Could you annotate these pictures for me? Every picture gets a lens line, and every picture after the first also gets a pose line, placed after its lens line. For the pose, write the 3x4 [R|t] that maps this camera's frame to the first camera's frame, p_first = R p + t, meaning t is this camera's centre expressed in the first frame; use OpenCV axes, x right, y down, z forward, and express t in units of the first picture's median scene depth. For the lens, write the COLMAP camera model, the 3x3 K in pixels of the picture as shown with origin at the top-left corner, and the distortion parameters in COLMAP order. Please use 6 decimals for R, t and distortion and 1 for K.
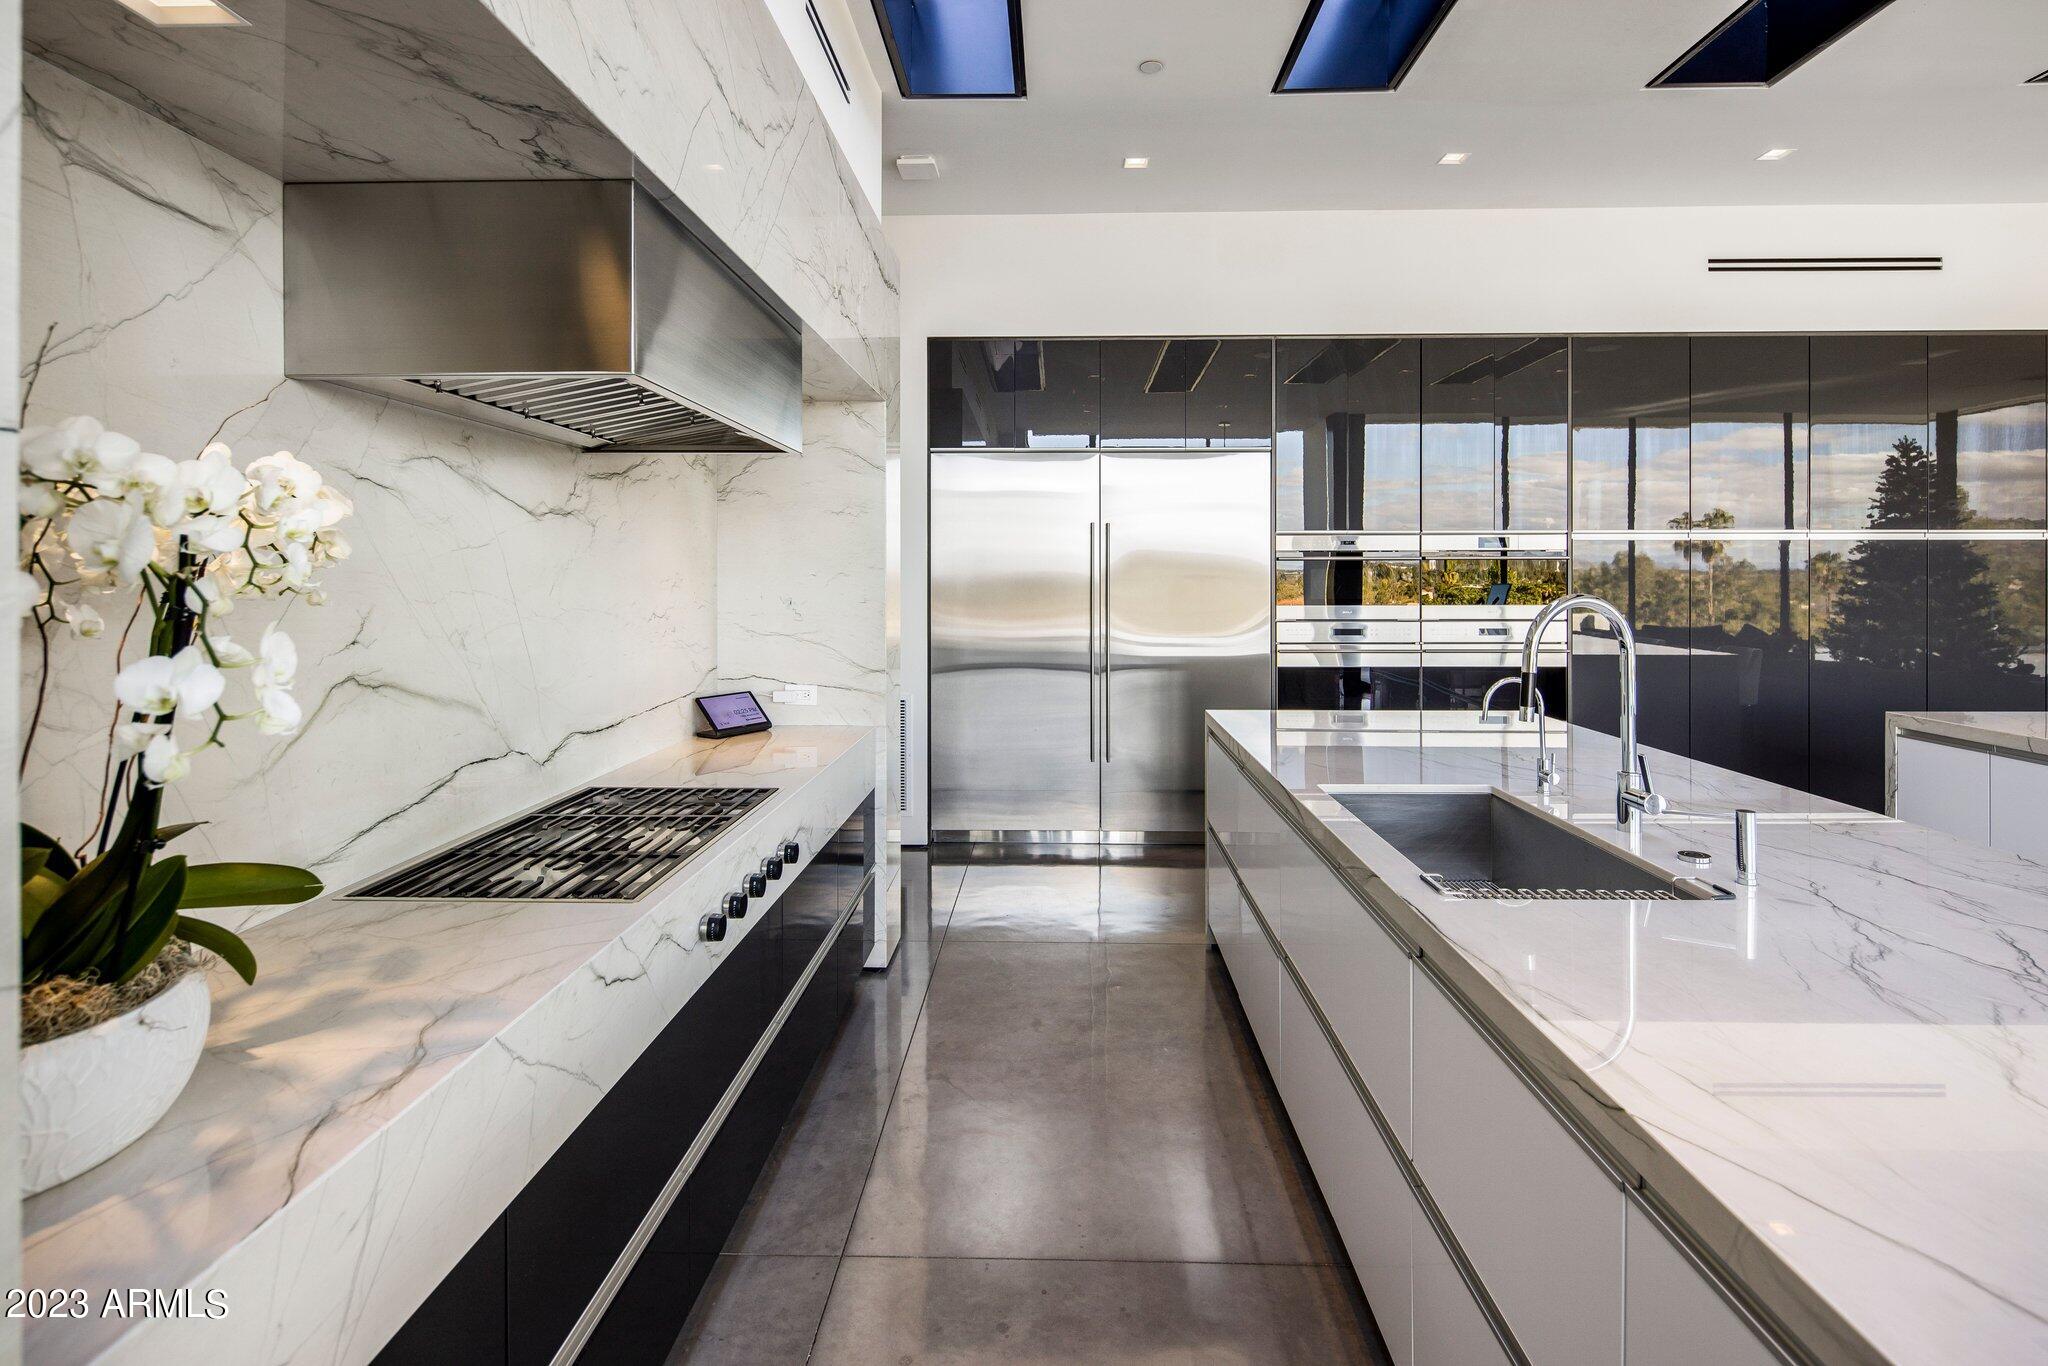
lens RADIAL K [[985.9, 0, 1043.2], [0, 985.9, 678.7], [0, 0, 1]] dist [0.011532, -0.007007]
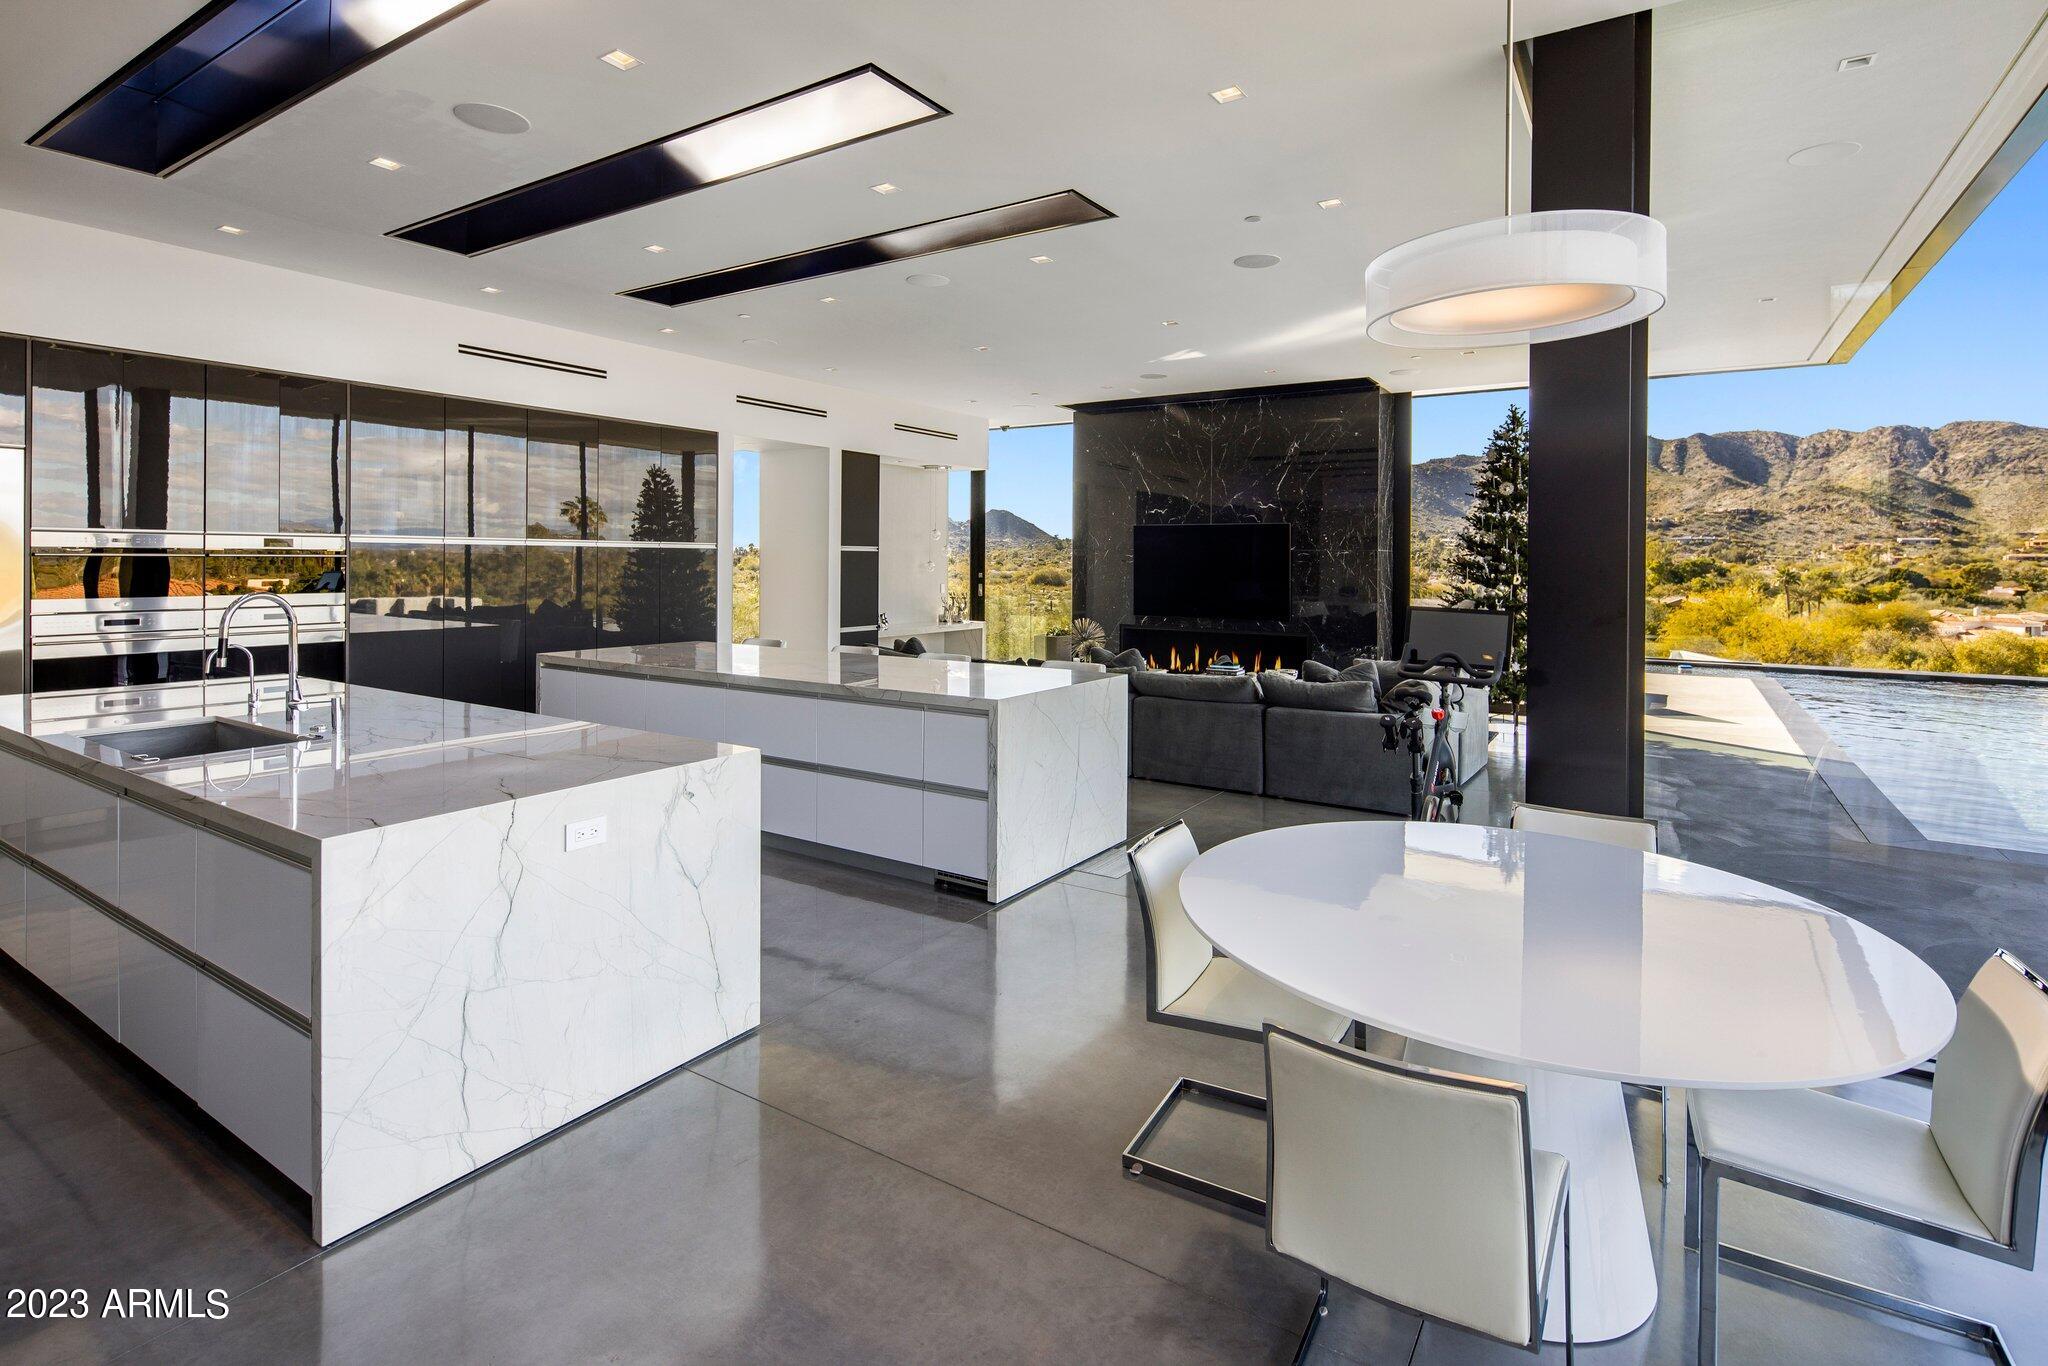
lens RADIAL K [[985.9, 0, 1043.0], [0, 985.9, 559.1], [0, 0, 1]] dist [0.011532, -0.007007]
pose [[0.525032, 0.006724, 0.851056, -0.078816], [0.080428, 0.995102, -0.057480, 0.025028], [-0.847274, 0.098627, 0.521920, -0.394523]]
